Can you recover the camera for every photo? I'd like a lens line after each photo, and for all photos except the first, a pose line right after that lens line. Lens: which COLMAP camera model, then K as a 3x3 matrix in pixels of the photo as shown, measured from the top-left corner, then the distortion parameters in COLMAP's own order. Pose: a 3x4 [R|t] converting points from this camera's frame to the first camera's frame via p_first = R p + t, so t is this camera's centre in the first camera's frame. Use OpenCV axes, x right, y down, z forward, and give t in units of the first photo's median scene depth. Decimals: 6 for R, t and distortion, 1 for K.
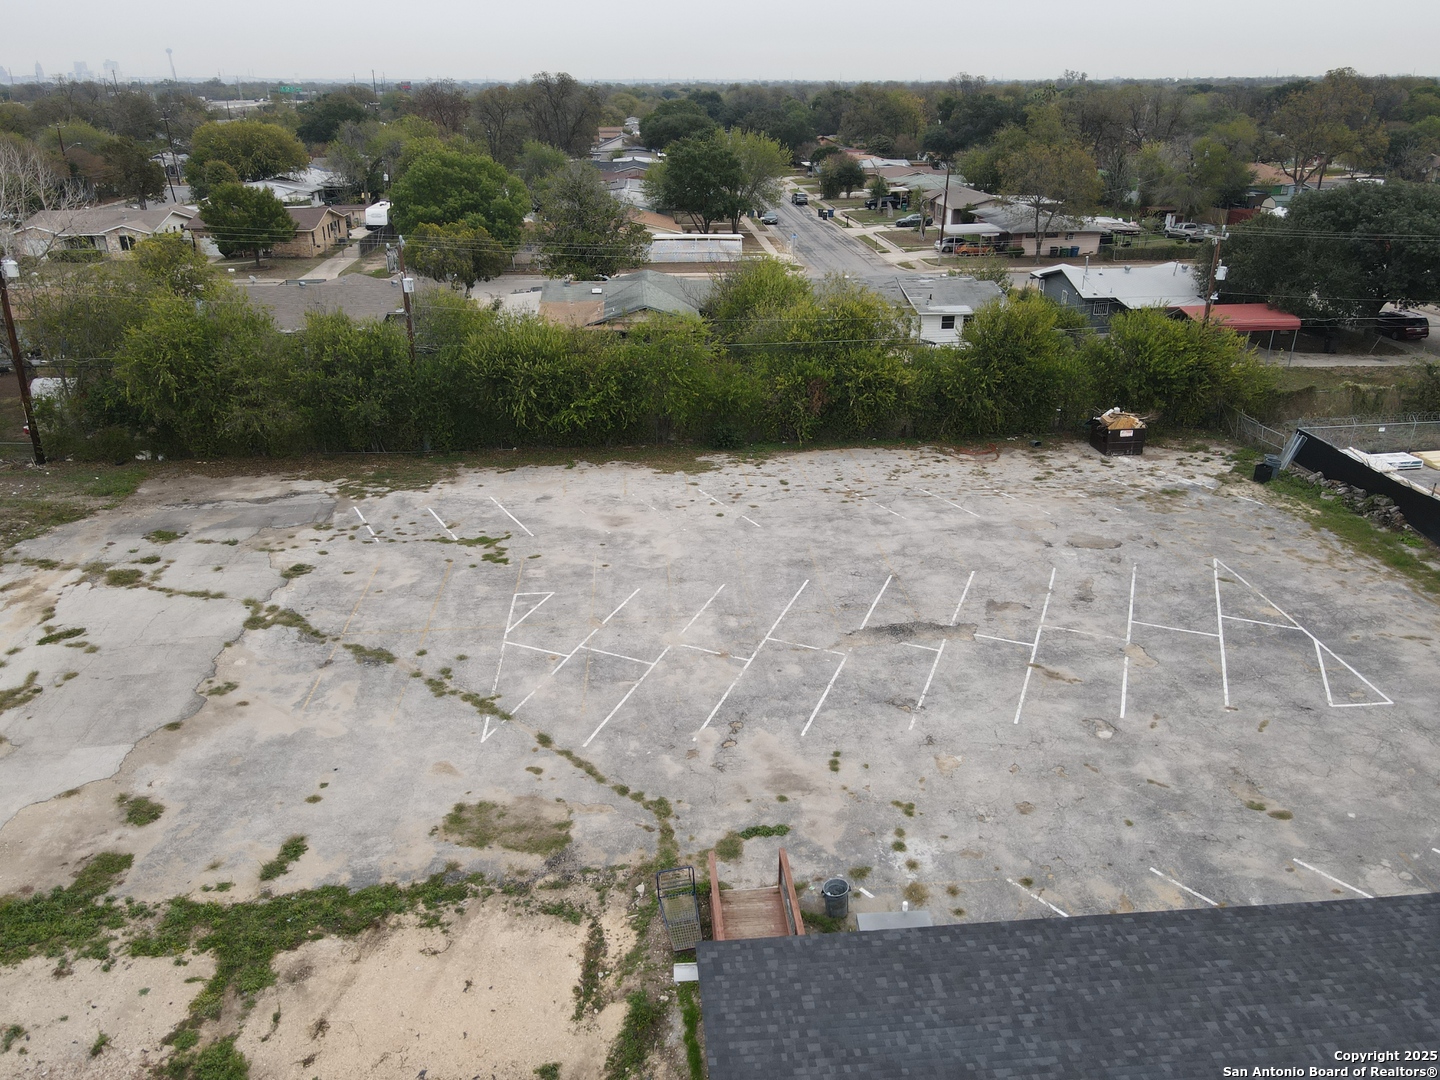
lens RADIAL K [[1054.4, 0, 721.0], [0, 1054.4, 539.3], [0, 0, 1]] dist [0.017399, -0.001903]
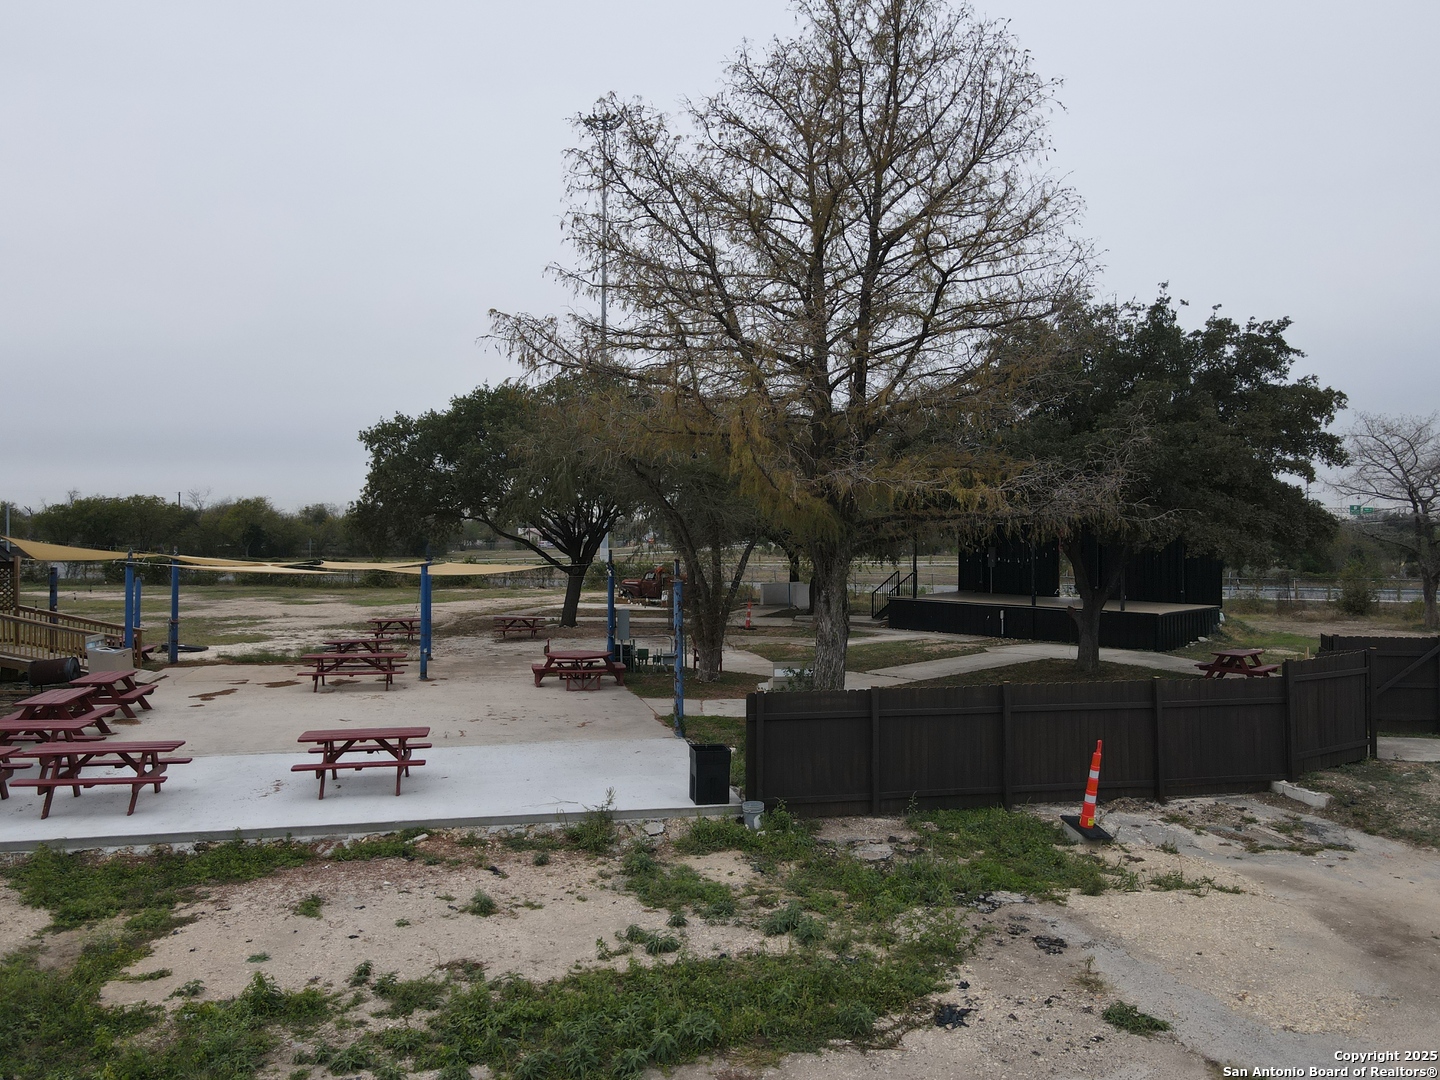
lens RADIAL K [[1054.4, 0, 714.1], [0, 1054.4, 583.9], [0, 0, 1]] dist [0.017399, -0.001903]
pose [[-0.988541, 0.005115, -0.150865, -0.584161], [-0.061763, 0.898233, 0.435158, 0.049904], [0.137738, 0.439489, -0.887625, 1.193010]]
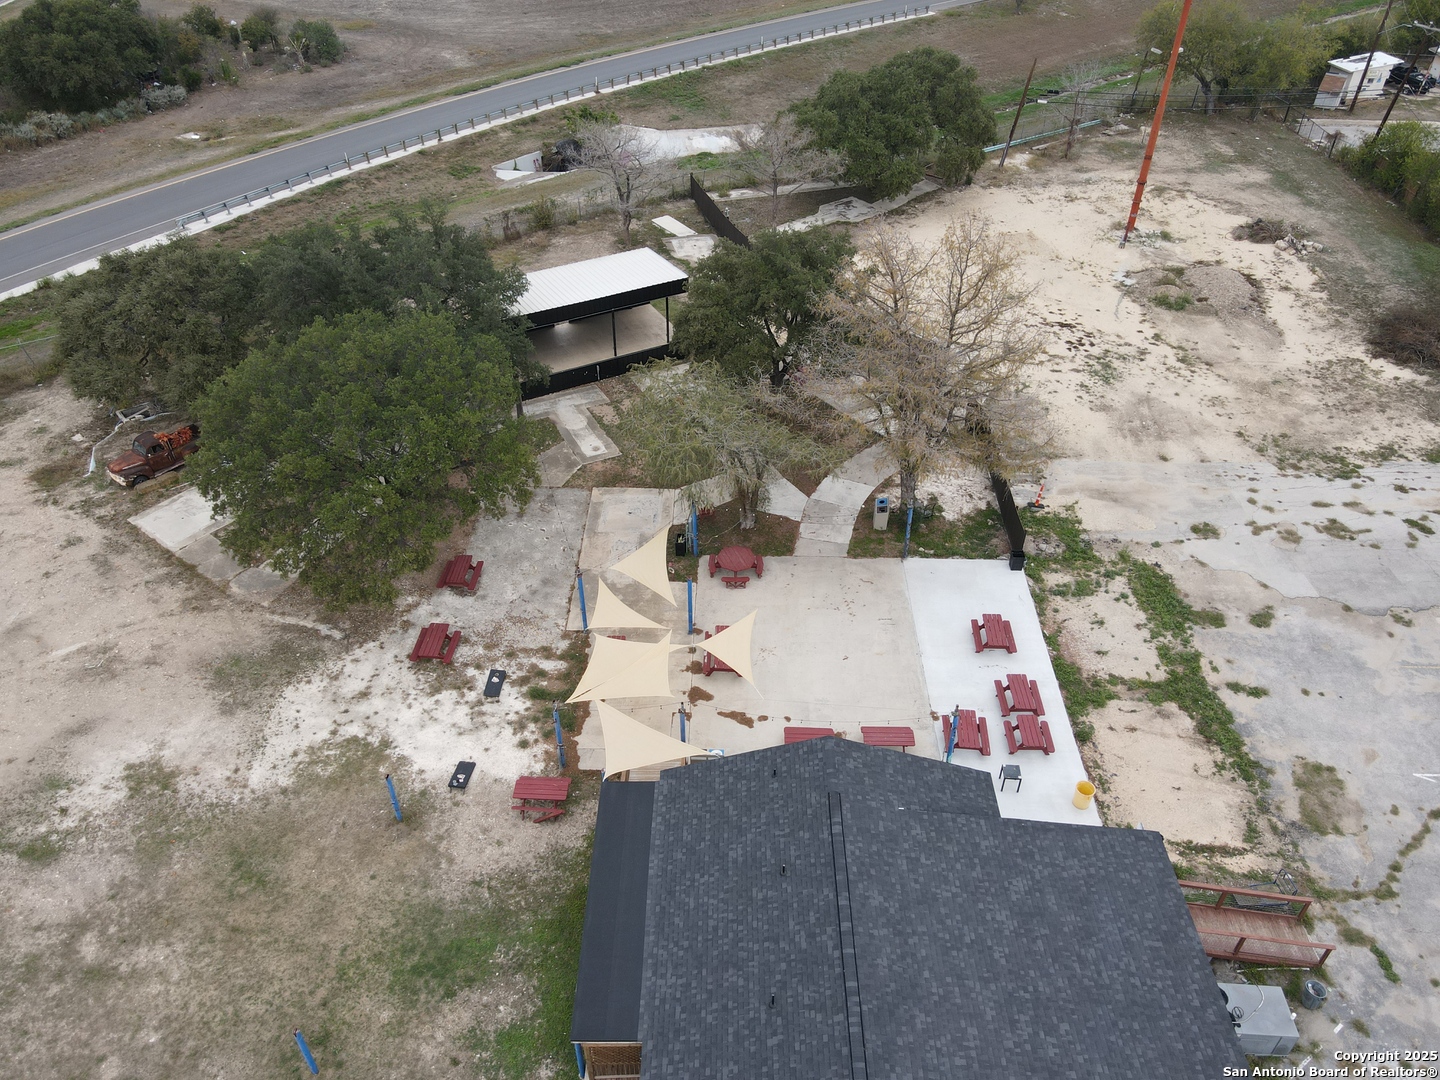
lens RADIAL K [[1054.4, 0, 723.1], [0, 1054.4, 531.9], [0, 0, 1]] dist [0.017399, -0.001903]
pose [[-0.095763, 0.619387, -0.779223, 0.810974], [-0.400858, 0.692541, 0.599749, -0.539183], [0.911121, 0.369792, 0.181967, -0.137959]]
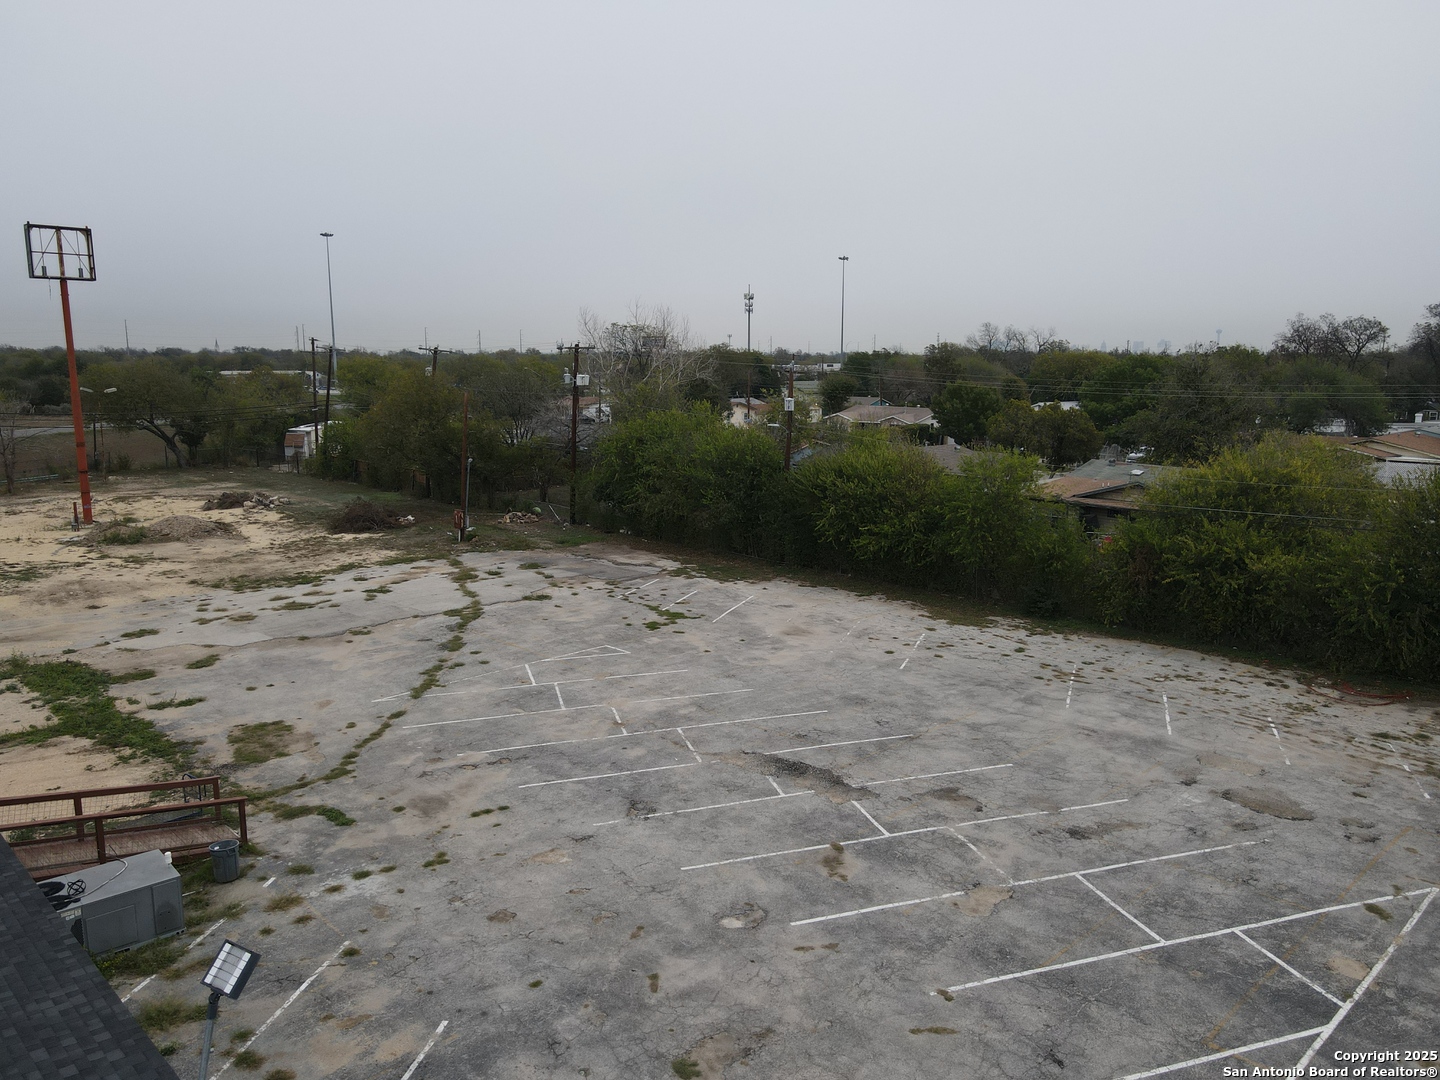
lens RADIAL K [[1054.4, 0, 720.0], [0, 1054.4, 537.0], [0, 0, 1]] dist [0.017399, -0.001903]
pose [[0.637313, 0.134299, -0.758812, 0.982200], [-0.312046, 0.945328, -0.094772, 0.023209], [0.704599, 0.297183, 0.644377, 0.579740]]
